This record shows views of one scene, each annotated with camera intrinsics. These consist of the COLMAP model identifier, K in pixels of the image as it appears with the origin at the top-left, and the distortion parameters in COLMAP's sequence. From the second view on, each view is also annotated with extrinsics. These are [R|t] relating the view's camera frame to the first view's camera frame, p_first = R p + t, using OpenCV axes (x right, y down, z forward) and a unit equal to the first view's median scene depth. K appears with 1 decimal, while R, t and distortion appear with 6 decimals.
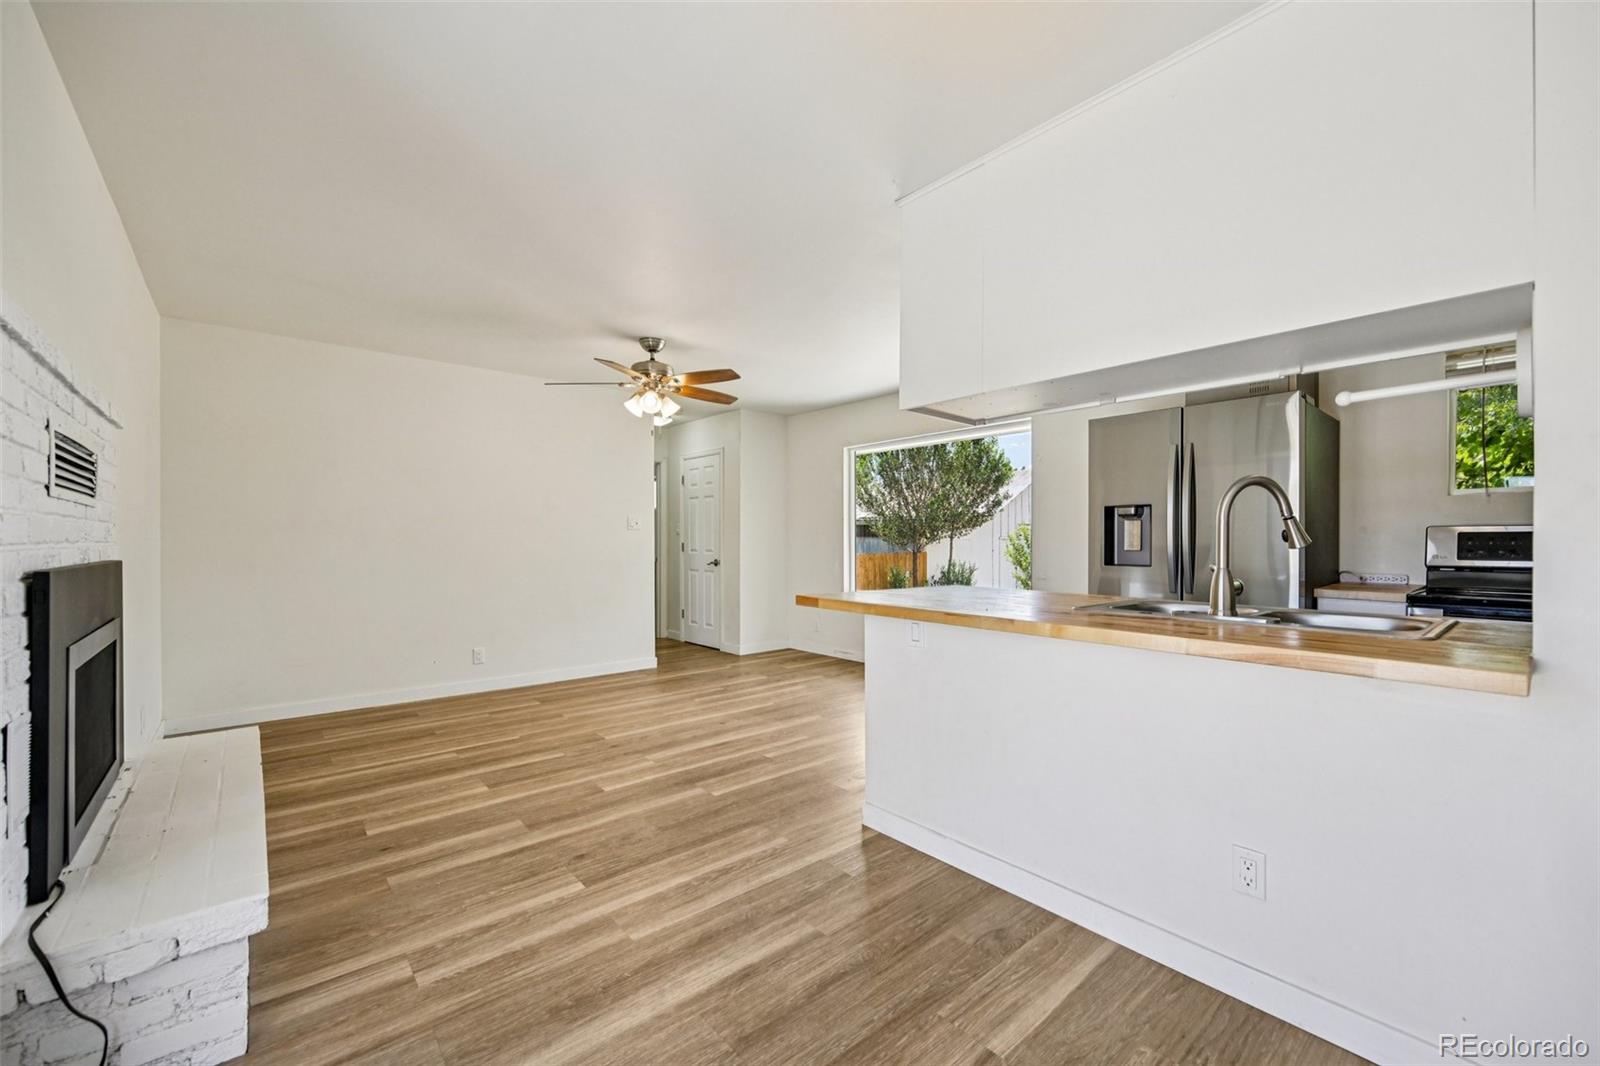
lens RADIAL K [[643.0, 0, 800.0], [0, 643.0, 533.0], [0, 0, 1]] dist [-0.001834, 0.000027]
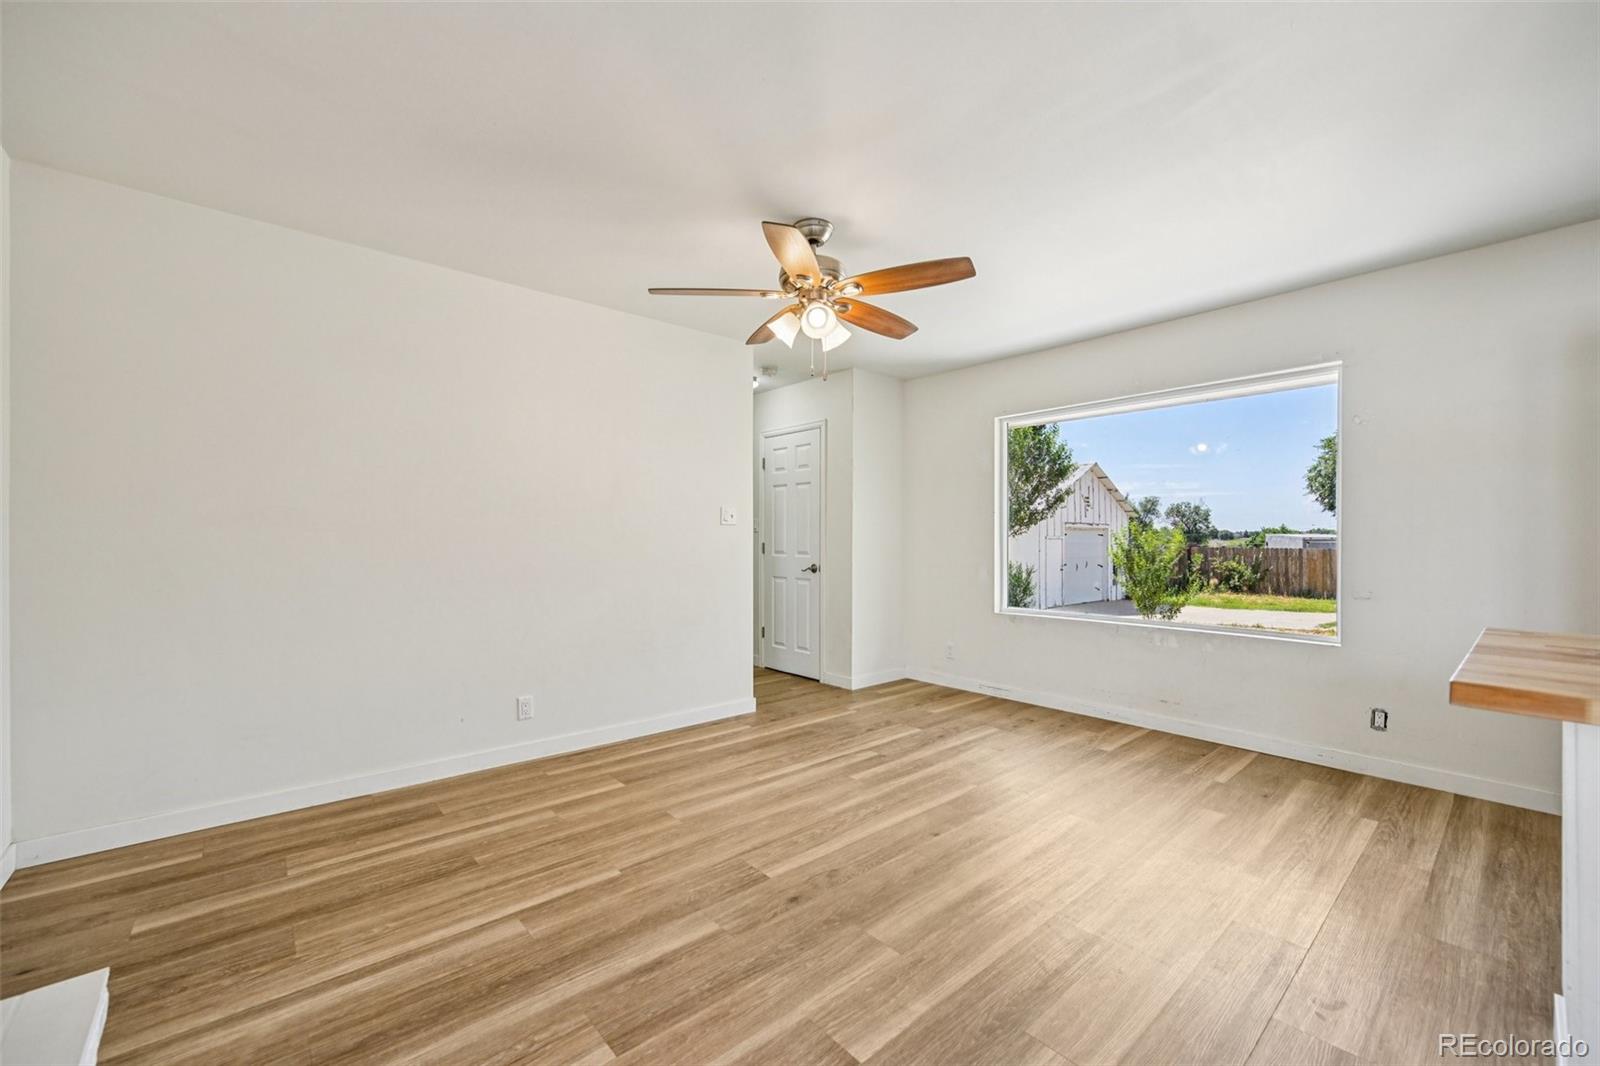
lens RADIAL K [[637.2, 0, 800.0], [0, 637.2, 533.0], [0, 0, 1]] dist [-0.000521, 0.000023]
pose [[0.999941, 0.001968, 0.010685, -0.289528], [-0.001992, 0.999996, 0.002216, 0.002974], [-0.010681, -0.002237, 0.999940, 0.428687]]
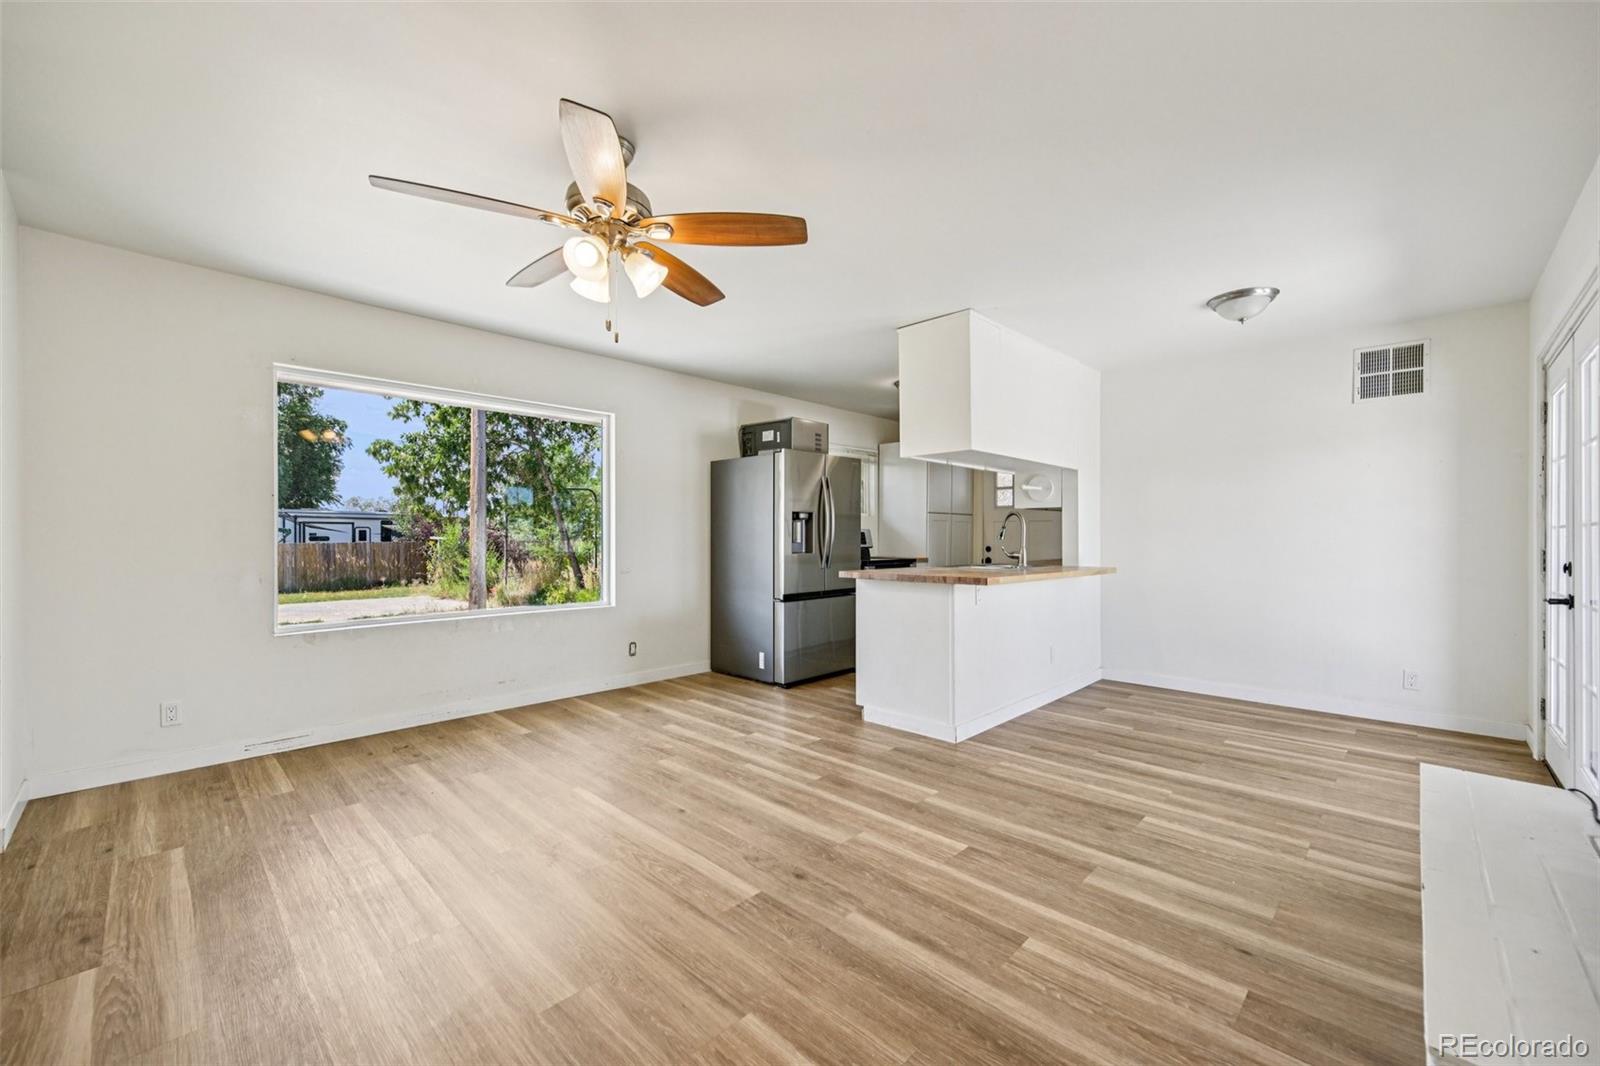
lens RADIAL K [[637.2, 0, 800.0], [0, 637.2, 533.0], [0, 0, 1]] dist [-0.000521, 0.000023]
pose [[-0.093694, 0.006409, 0.995580, -0.887048], [-0.013843, 0.999874, -0.007740, 0.012191], [-0.995505, -0.014507, -0.093594, 1.055494]]
